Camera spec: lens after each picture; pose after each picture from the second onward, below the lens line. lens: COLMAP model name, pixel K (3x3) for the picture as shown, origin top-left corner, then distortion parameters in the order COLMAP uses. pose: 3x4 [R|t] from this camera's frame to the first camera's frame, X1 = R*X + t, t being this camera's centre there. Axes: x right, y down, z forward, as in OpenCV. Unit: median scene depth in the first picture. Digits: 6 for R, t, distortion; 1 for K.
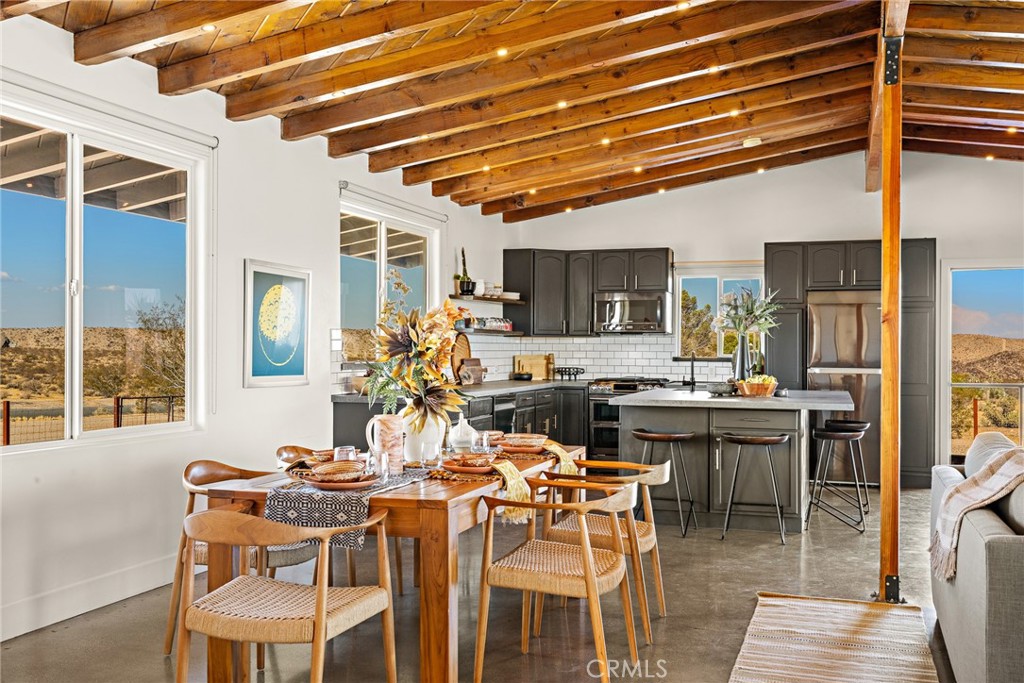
lens RADIAL K [[1036.7, 0, 512.0], [0, 1036.7, 341.5], [0, 0, 1]] dist [-0.008610, -0.015097]
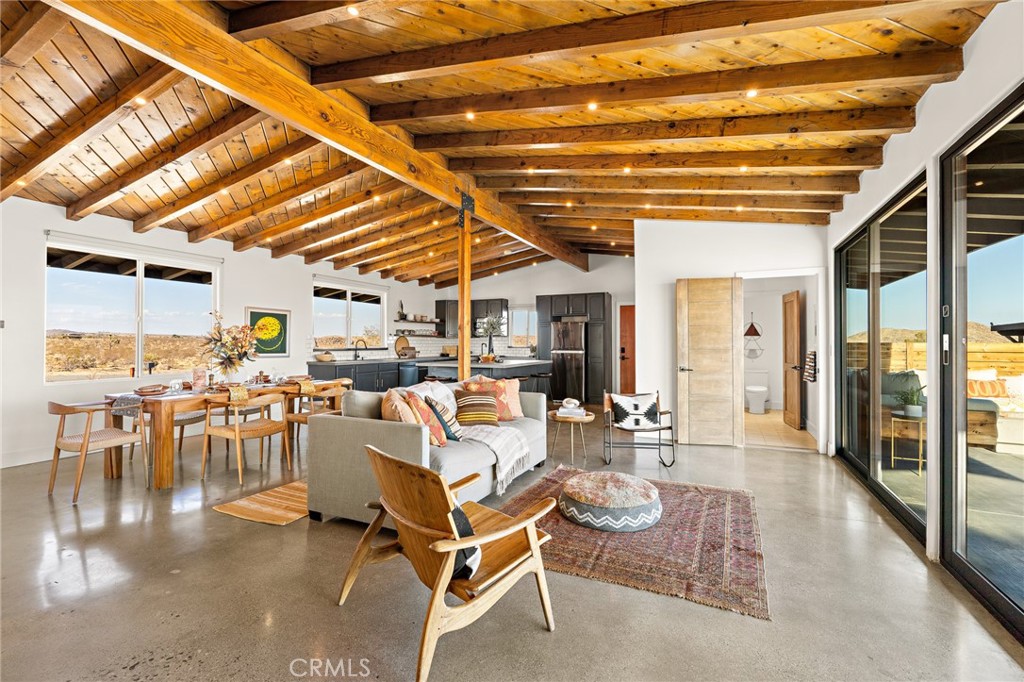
lens RADIAL K [[451.9, 0, 506.6], [0, 451.9, 342.9], [0, 0, 1]] dist [-0.001127, -0.000530]
pose [[0.990119, -0.005970, -0.140105, 0.336055], [0.006539, 0.999972, 0.003599, 0.005081], [0.140080, -0.004480, 0.990130, 0.004285]]
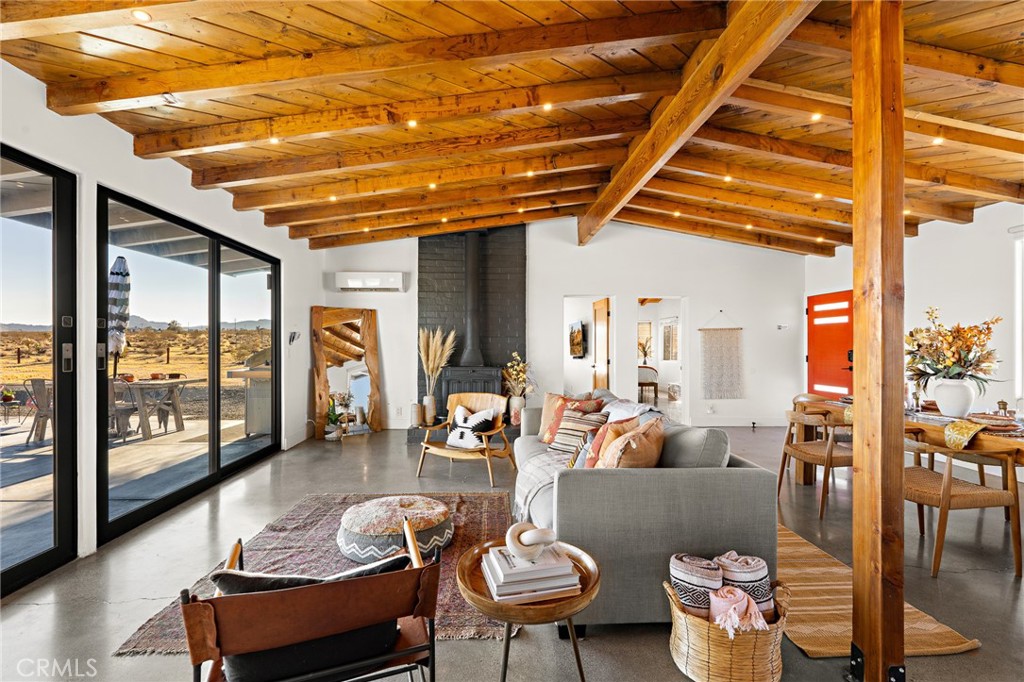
lens RADIAL K [[451.9, 0, 506.6], [0, 451.9, 342.9], [0, 0, 1]] dist [-0.001127, -0.000530]
pose [[-0.939711, -0.010342, -0.341814, 0.400660], [-0.006031, 0.999888, -0.013672, 0.005548], [0.341917, -0.010786, -0.939668, 0.675850]]
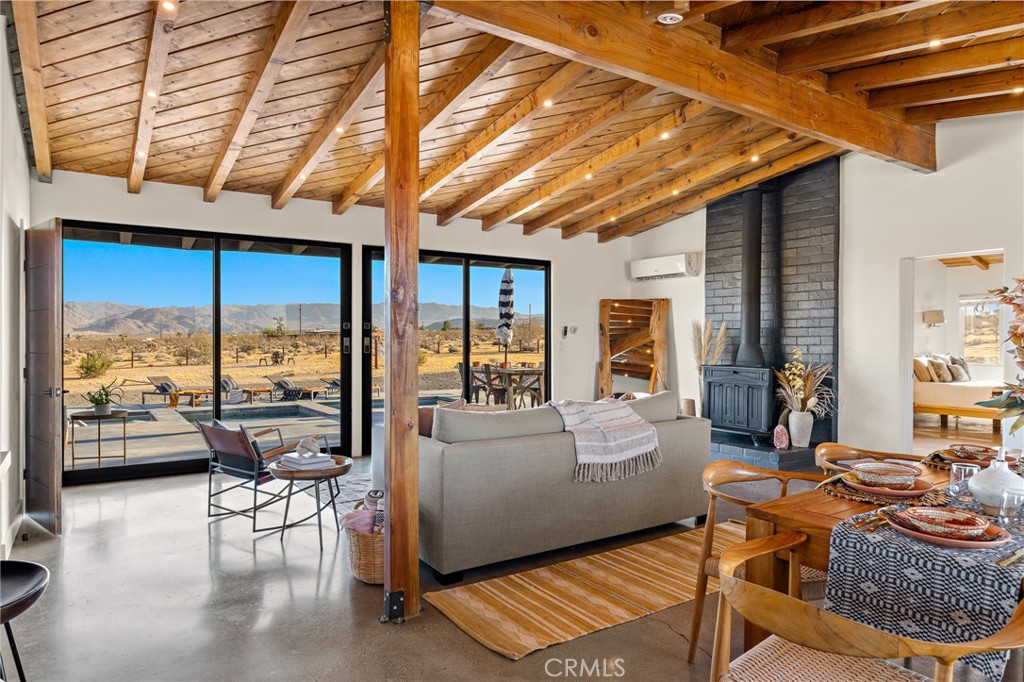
lens RADIAL K [[636.2, 0, 506.2], [0, 636.2, 342.6], [0, 0, 1]] dist [0.001444, 0.001812]
pose [[-0.776505, -0.012937, 0.629978, -0.030501], [-0.011509, 0.999914, 0.006347, 0.002737], [-0.630006, -0.002322, -0.776587, 0.766031]]
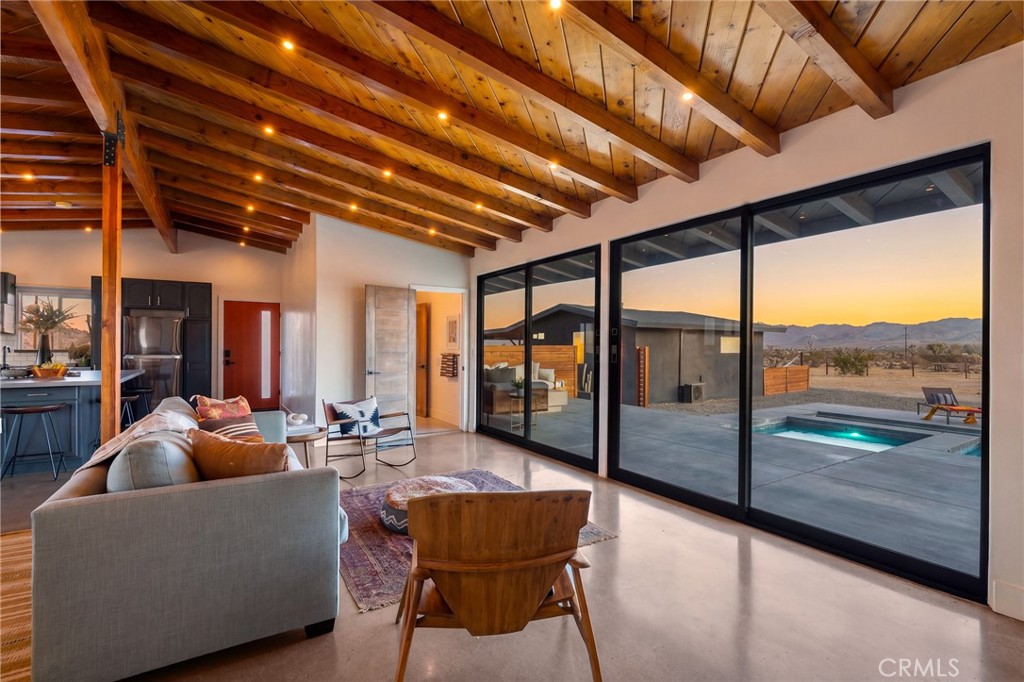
lens RADIAL K [[460.2, 0, 504.7], [0, 460.2, 344.0], [0, 0, 1]] dist [0.001790, 0.000295]
pose [[0.650246, -0.002463, 0.759720, 0.128207], [-0.004737, 0.999962, 0.007297, -0.000690], [-0.759709, -0.008344, 0.650210, 0.082699]]
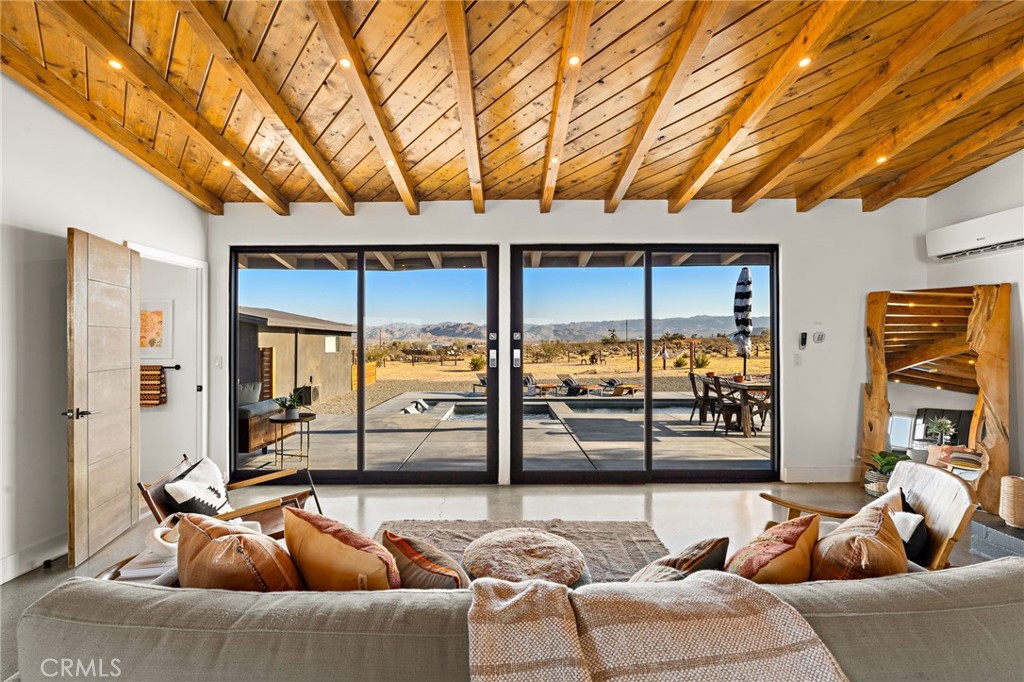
lens RADIAL K [[451.9, 0, 506.6], [0, 451.9, 342.9], [0, 0, 1]] dist [-0.001127, -0.000530]
pose [[-0.299994, -0.004253, 0.953931, 0.120988], [-0.005897, 0.999979, 0.002604, -0.004433], [-0.953923, -0.004844, -0.300013, 0.447070]]
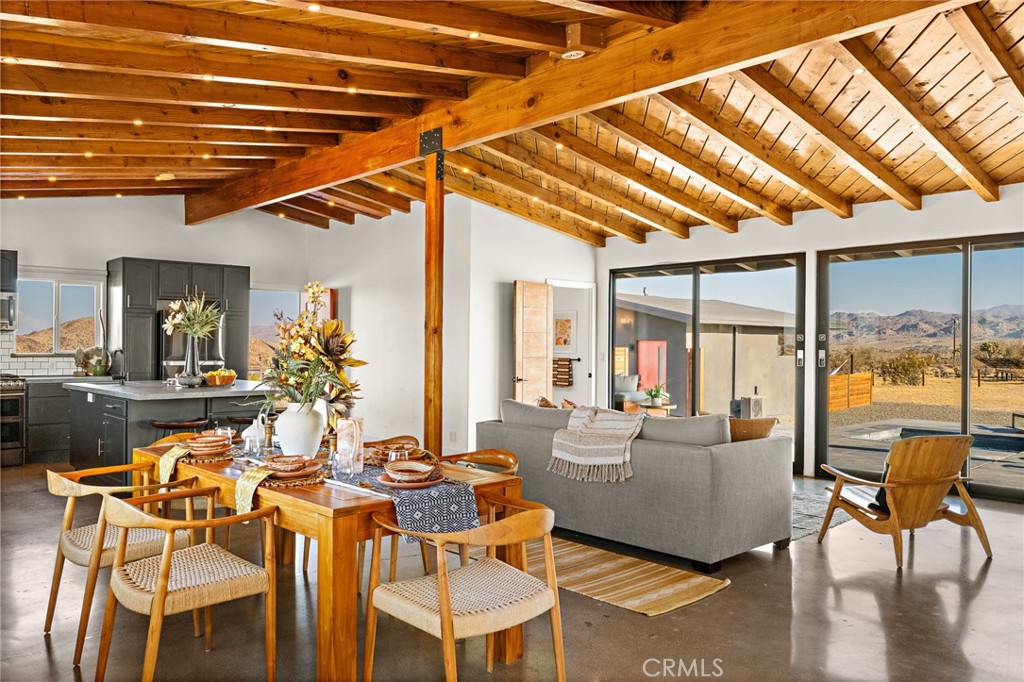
lens RADIAL K [[758.5, 0, 504.8], [0, 758.5, 338.6], [0, 0, 1]] dist [0.005325, 0.001145]
pose [[0.493447, 0.002735, 0.869771, -0.315061], [-0.008892, 0.999959, 0.001900, -0.007213], [-0.869730, -0.008671, 0.493451, 0.195985]]
